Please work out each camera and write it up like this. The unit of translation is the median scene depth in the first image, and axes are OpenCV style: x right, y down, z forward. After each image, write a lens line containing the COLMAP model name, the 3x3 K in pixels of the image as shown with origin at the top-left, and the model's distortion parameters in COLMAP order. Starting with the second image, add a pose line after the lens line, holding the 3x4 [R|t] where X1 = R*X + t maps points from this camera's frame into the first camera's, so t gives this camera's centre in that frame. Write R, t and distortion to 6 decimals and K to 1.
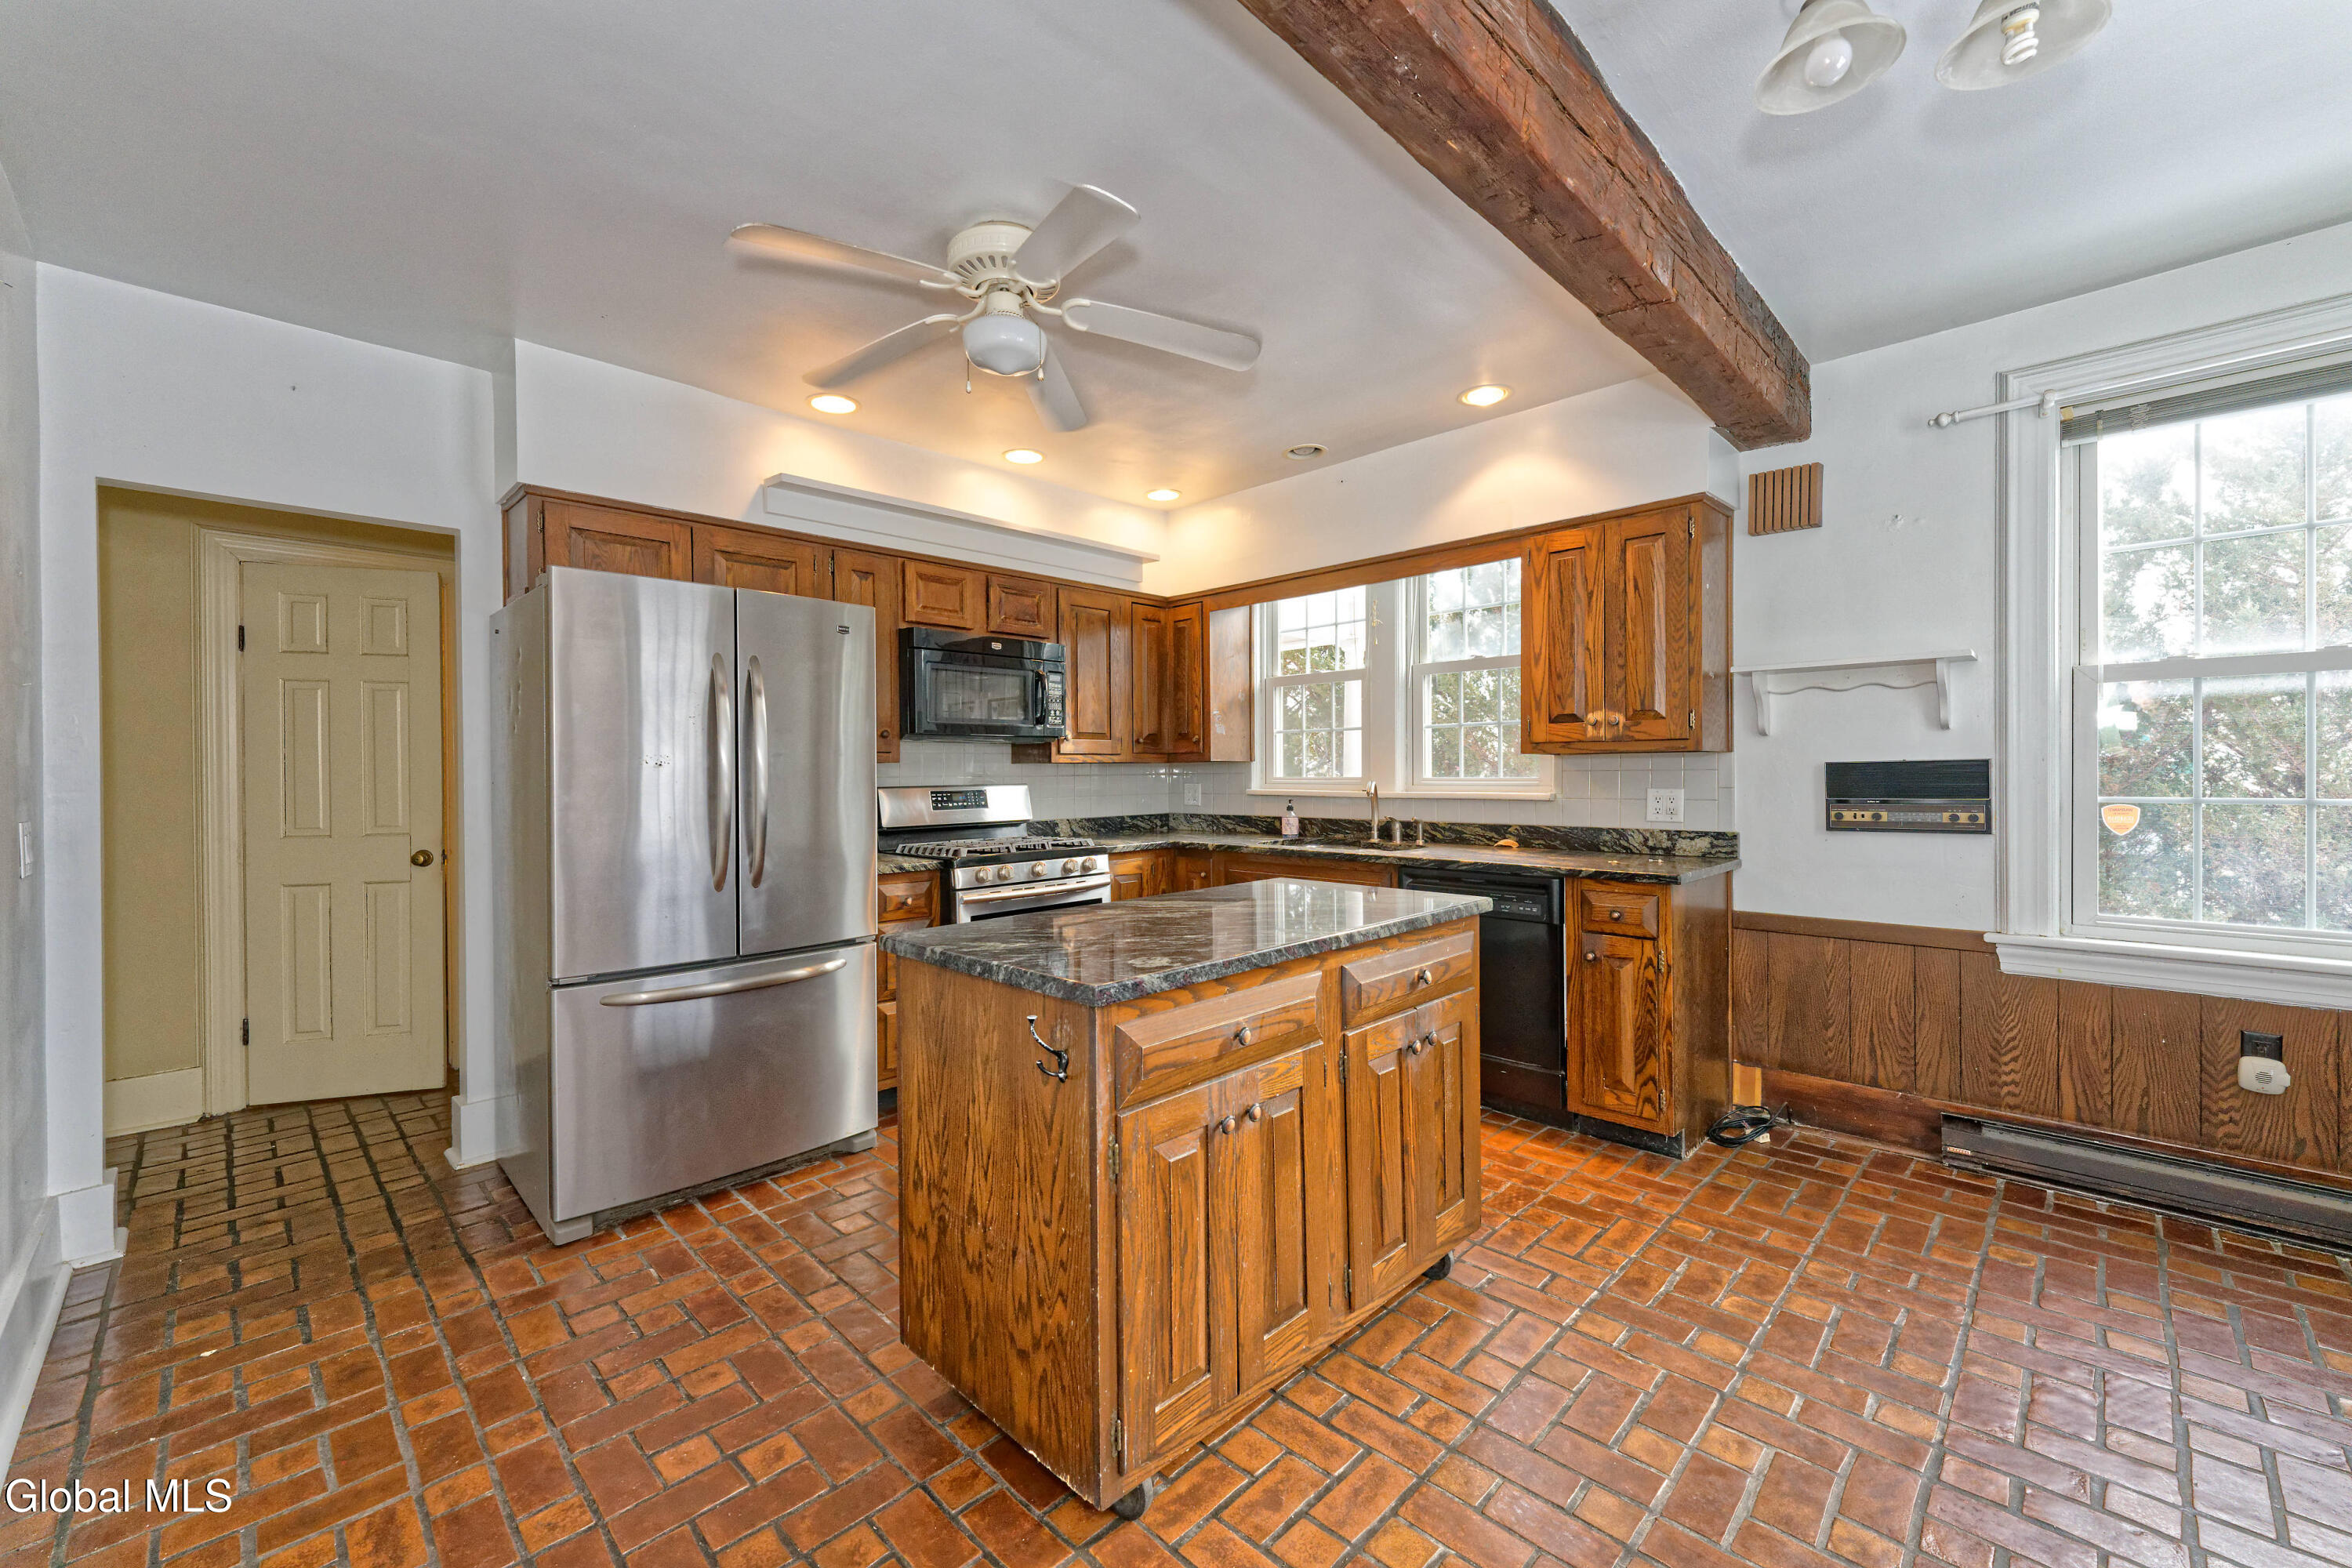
lens RADIAL K [[929.0, 0, 1173.6], [0, 929.0, 777.6], [0, 0, 1]] dist [-0.000266, -0.000140]
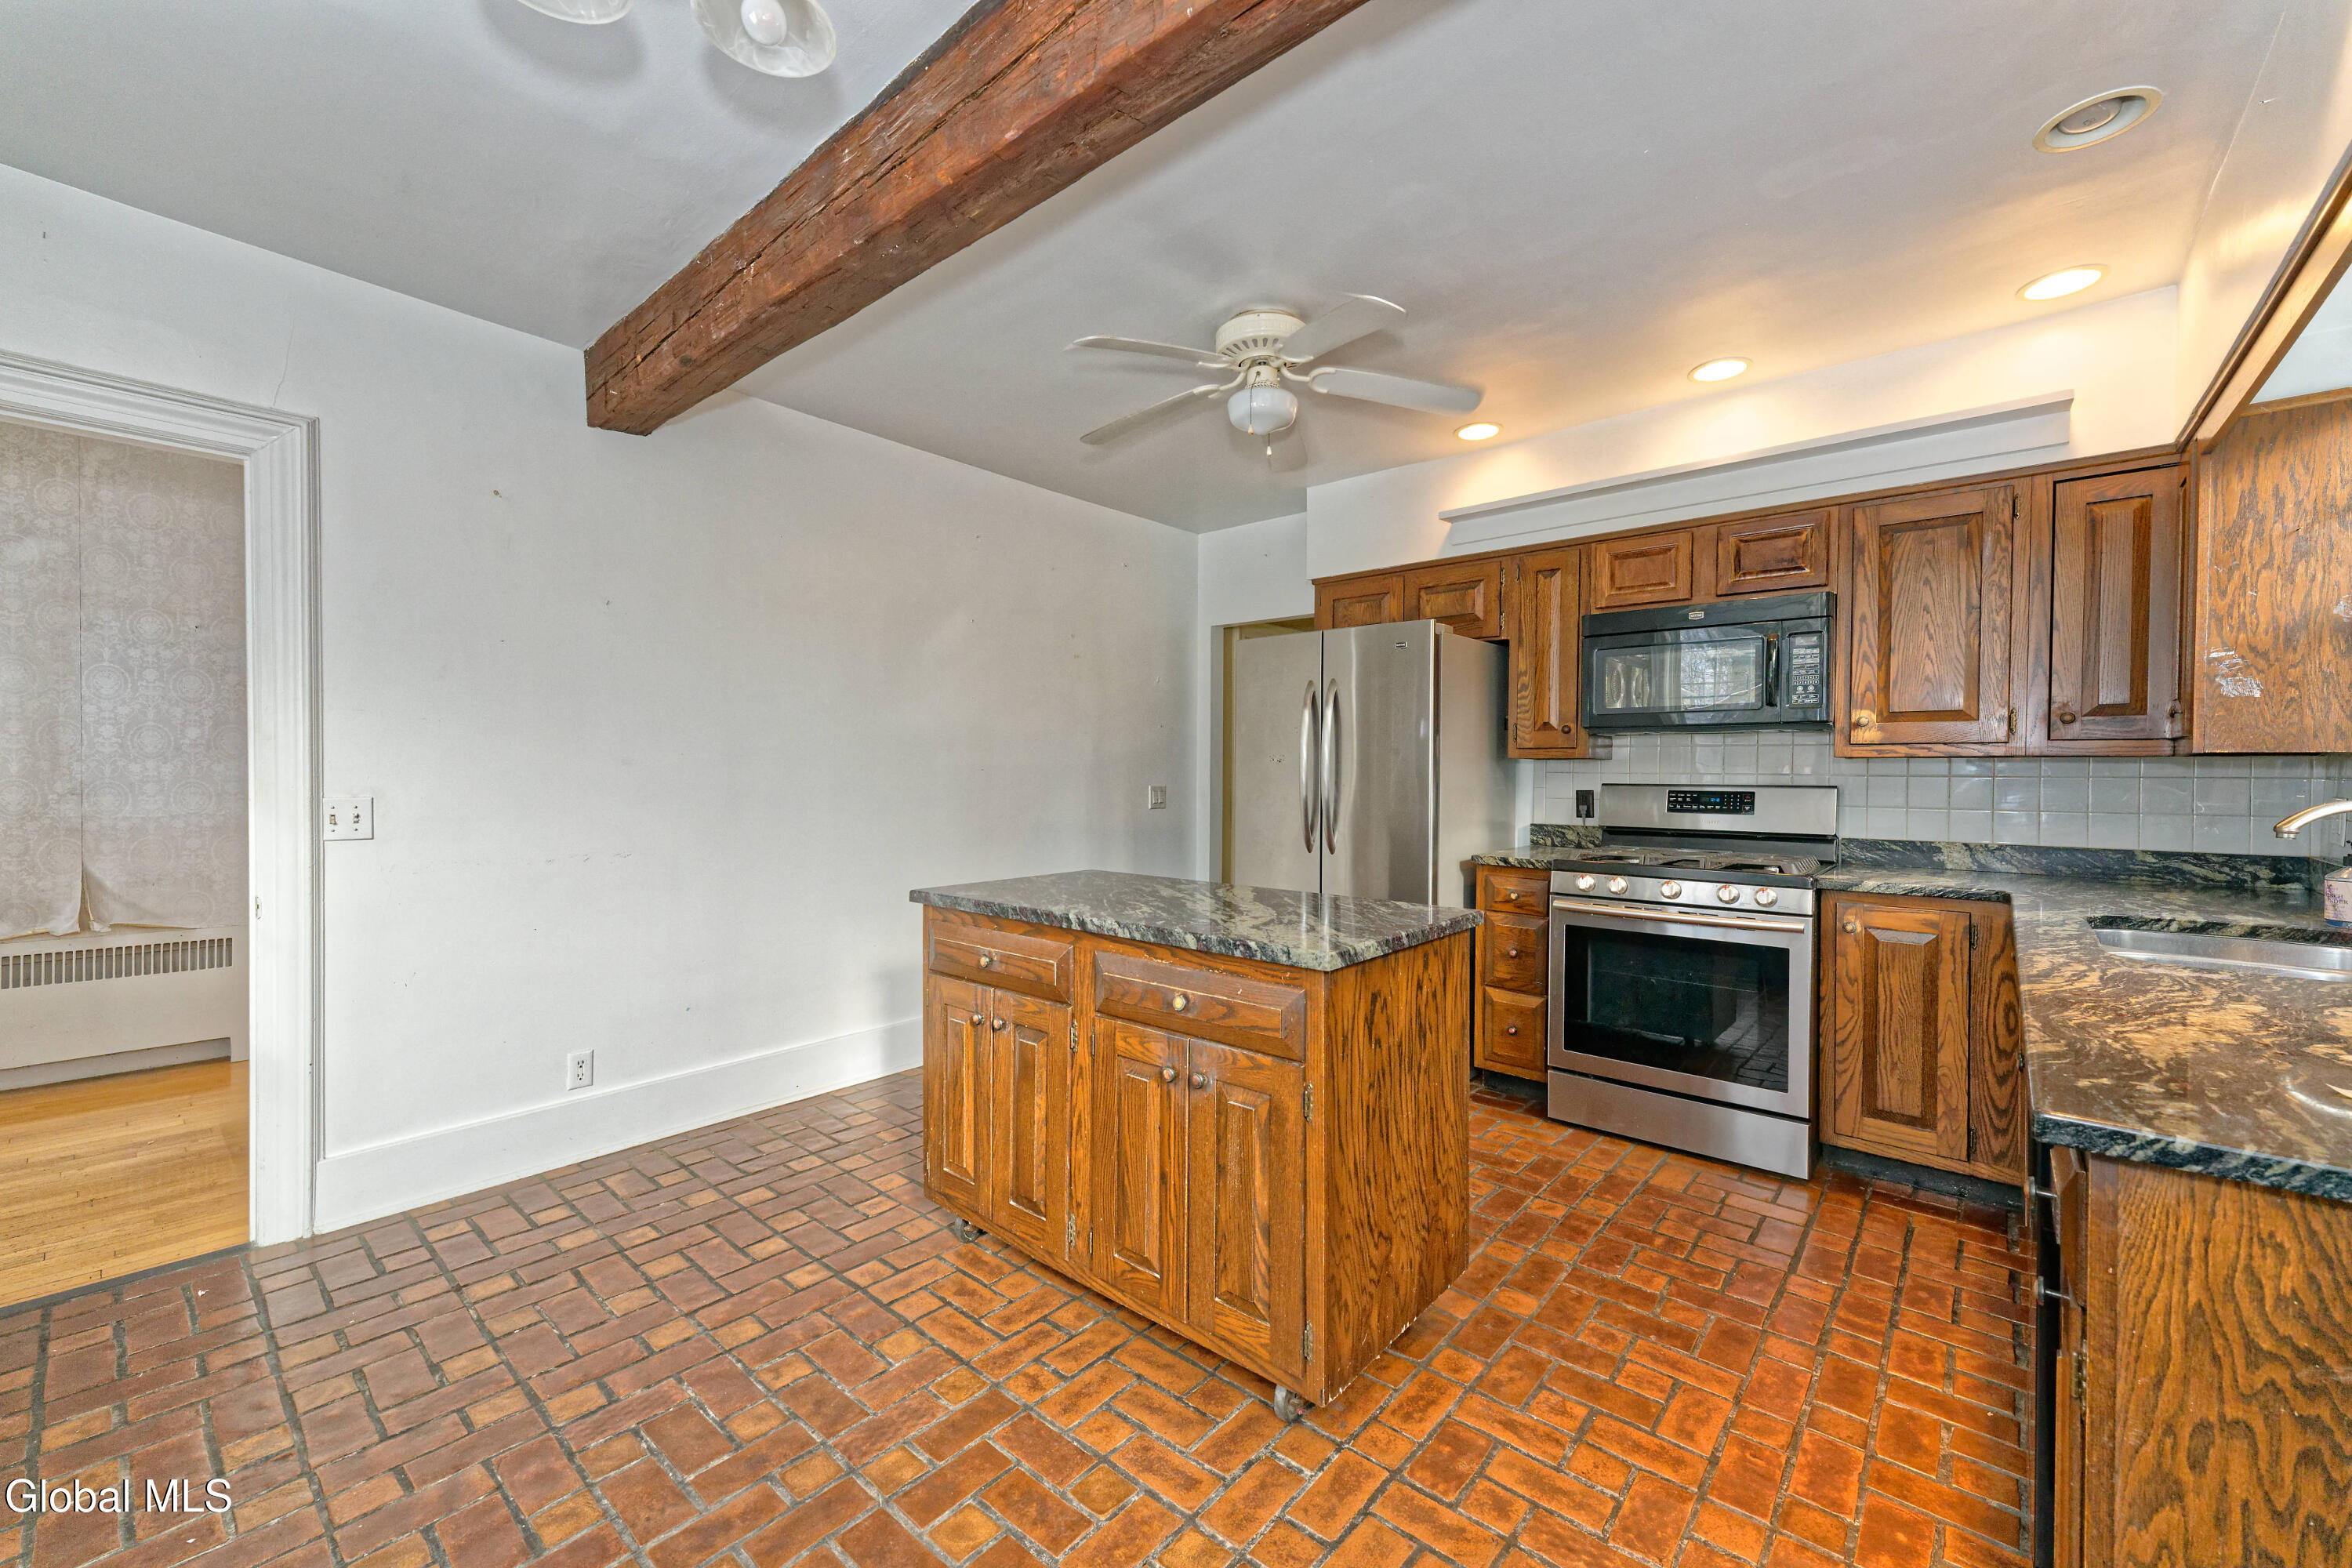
lens RADIAL K [[929.0, 0, 1173.6], [0, 929.0, 777.6], [0, 0, 1]] dist [-0.000266, -0.000140]
pose [[0.062004, 0.020063, -0.997874, 0.631903], [-0.009444, 0.999765, 0.019514, -0.011467], [0.998031, 0.008214, 0.062179, 0.511910]]
